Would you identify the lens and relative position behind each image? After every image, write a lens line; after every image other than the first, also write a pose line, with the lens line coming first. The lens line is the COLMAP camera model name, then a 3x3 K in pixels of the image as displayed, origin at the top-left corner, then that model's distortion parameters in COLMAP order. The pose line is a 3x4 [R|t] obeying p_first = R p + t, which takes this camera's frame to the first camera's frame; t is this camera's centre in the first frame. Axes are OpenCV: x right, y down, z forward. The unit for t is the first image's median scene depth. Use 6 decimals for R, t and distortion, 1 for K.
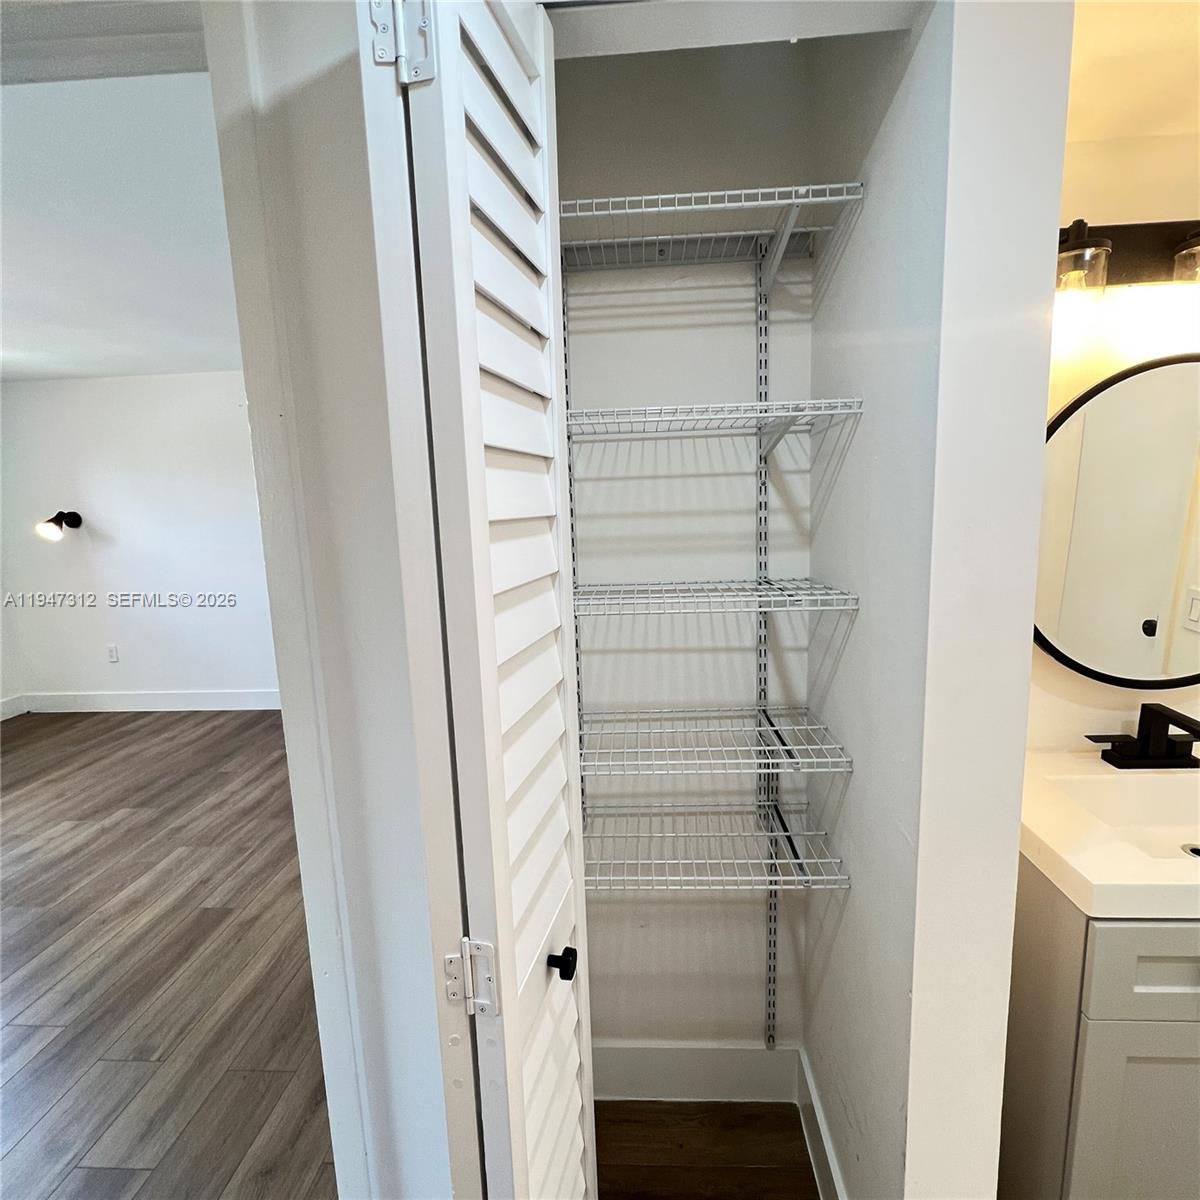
lens RADIAL K [[646.0, 0, 611.7], [0, 646.0, 590.7], [0, 0, 1]] dist [-0.000383, -0.000927]
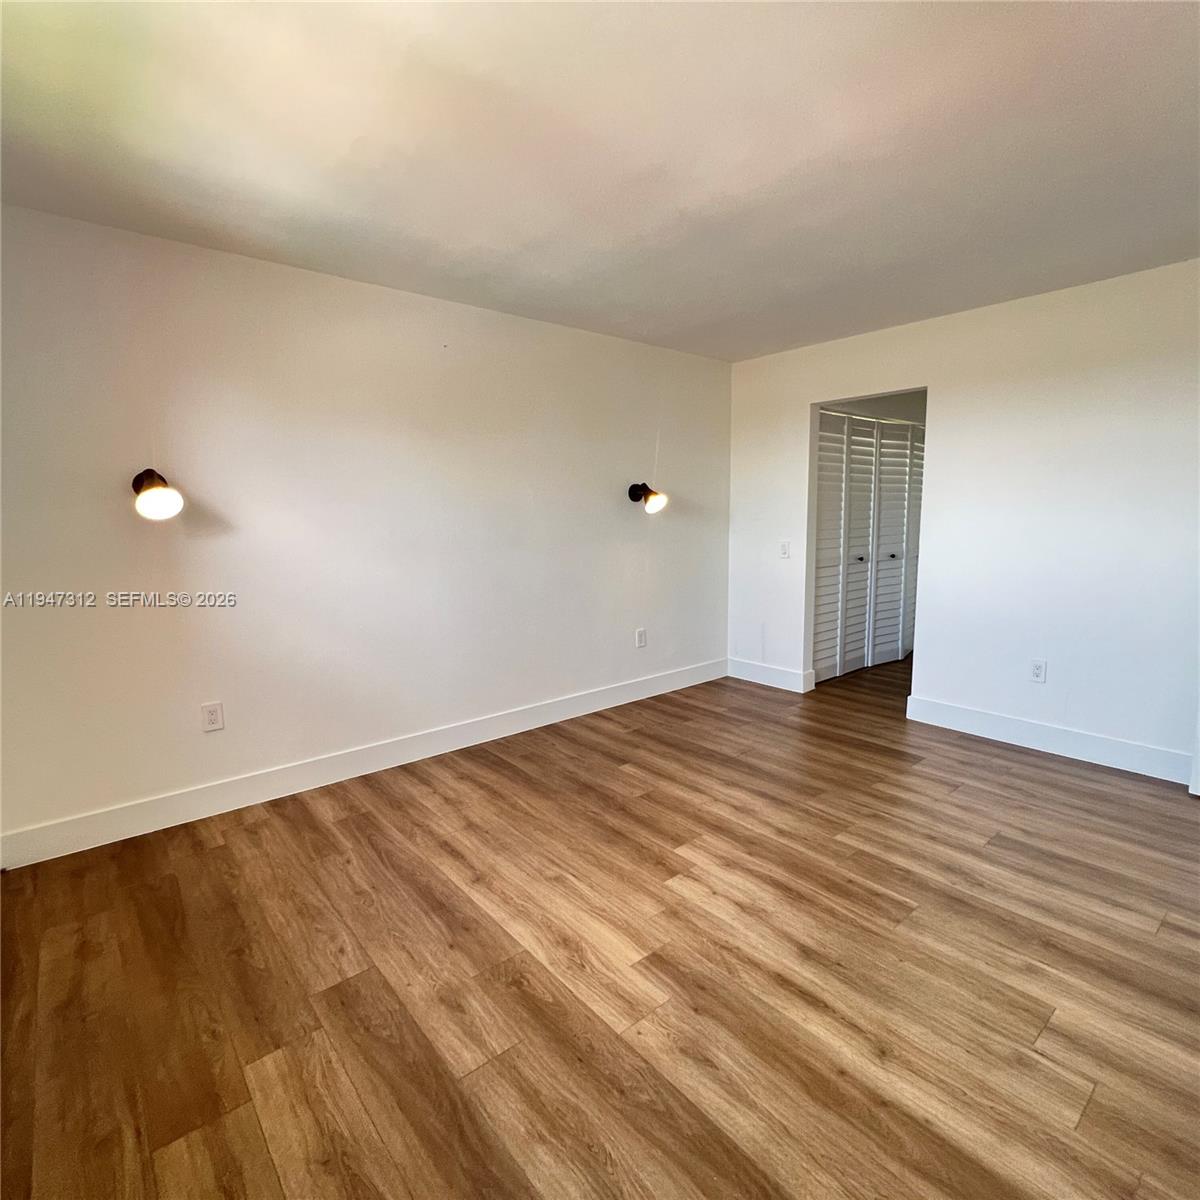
lens RADIAL K [[646.0, 0, 600.1], [0, 646.0, 599.7], [0, 0, 1]] dist [-0.000383, -0.000927]
pose [[0.723865, -0.071208, 0.686257, -1.368097], [0.082276, 0.996471, 0.016612, 0.016677], [-0.685018, 0.044437, 0.727169, 0.493545]]
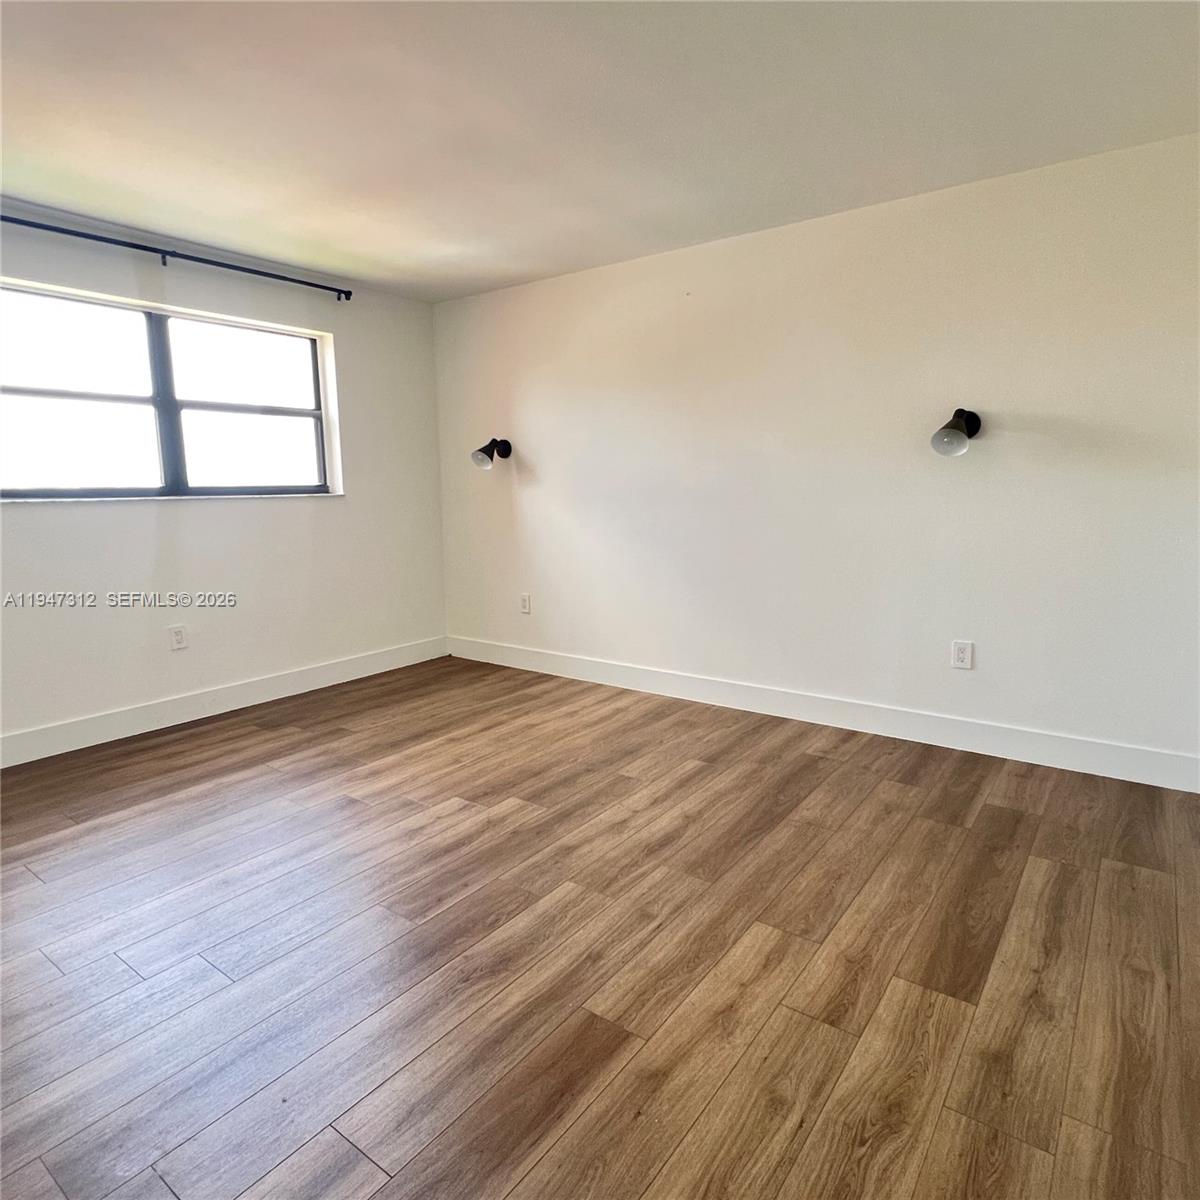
lens RADIAL K [[759.4, 0, 598.6], [0, 759.4, 592.3], [0, 0, 1]] dist [0.006018, 0.001879]
pose [[0.833560, 0.101409, -0.543041, -0.204157], [-0.091160, 0.994781, 0.045837, 0.041240], [0.544855, 0.011296, 0.838454, 0.293488]]
